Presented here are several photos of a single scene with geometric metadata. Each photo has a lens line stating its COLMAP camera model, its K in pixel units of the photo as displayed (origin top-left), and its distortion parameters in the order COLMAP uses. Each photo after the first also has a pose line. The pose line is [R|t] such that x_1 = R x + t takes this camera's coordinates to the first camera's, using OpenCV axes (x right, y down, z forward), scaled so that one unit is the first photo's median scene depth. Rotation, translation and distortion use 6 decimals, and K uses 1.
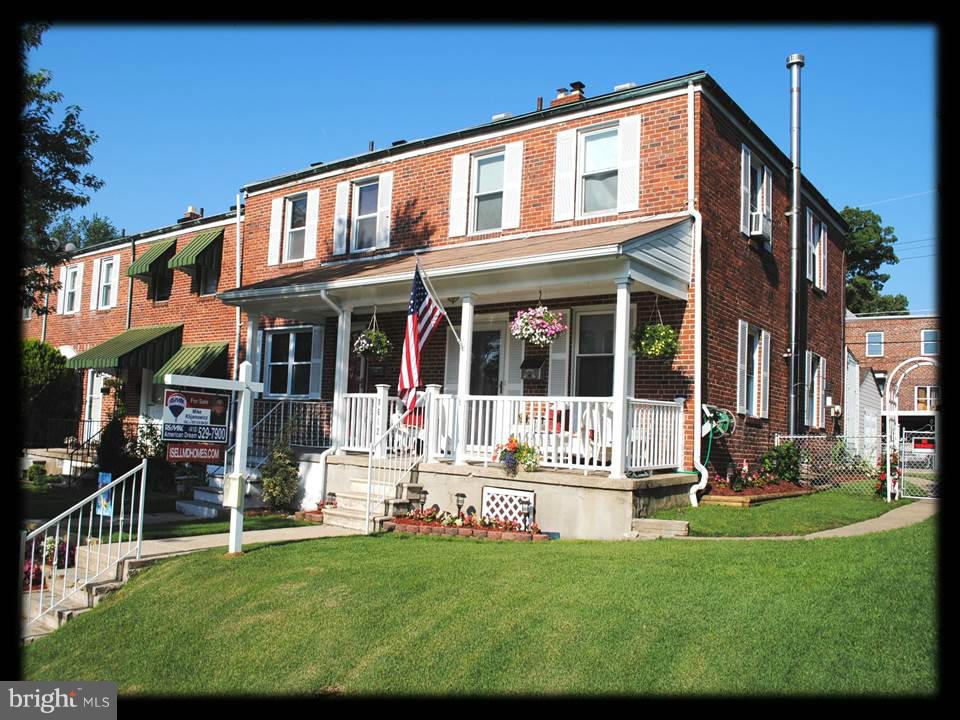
lens RADIAL K [[733.5, 0, 520.6], [0, 733.5, 338.0], [0, 0, 1]] dist [-0.077563, 0.000851]
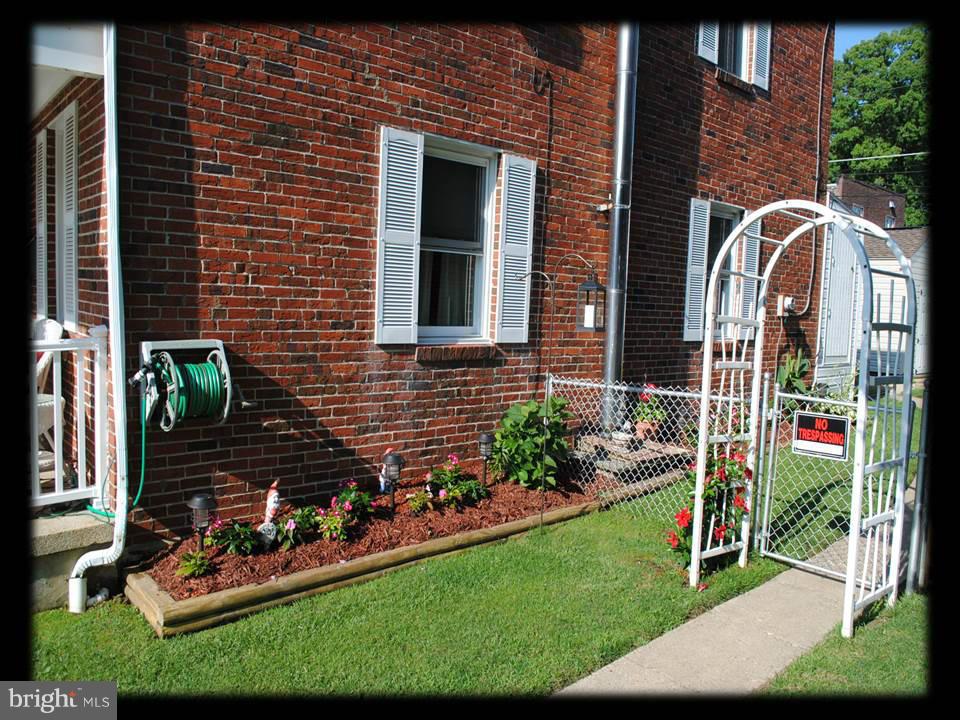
lens RADIAL K [[736.5, 0, 477.5], [0, 736.5, 313.9], [0, 0, 1]] dist [-0.098251, 0.003748]
pose [[0.981212, -0.021173, -0.191768, 0.407093], [0.047260, 0.990056, 0.132499, 0.027788], [0.187056, -0.139072, 0.972455, 0.541054]]
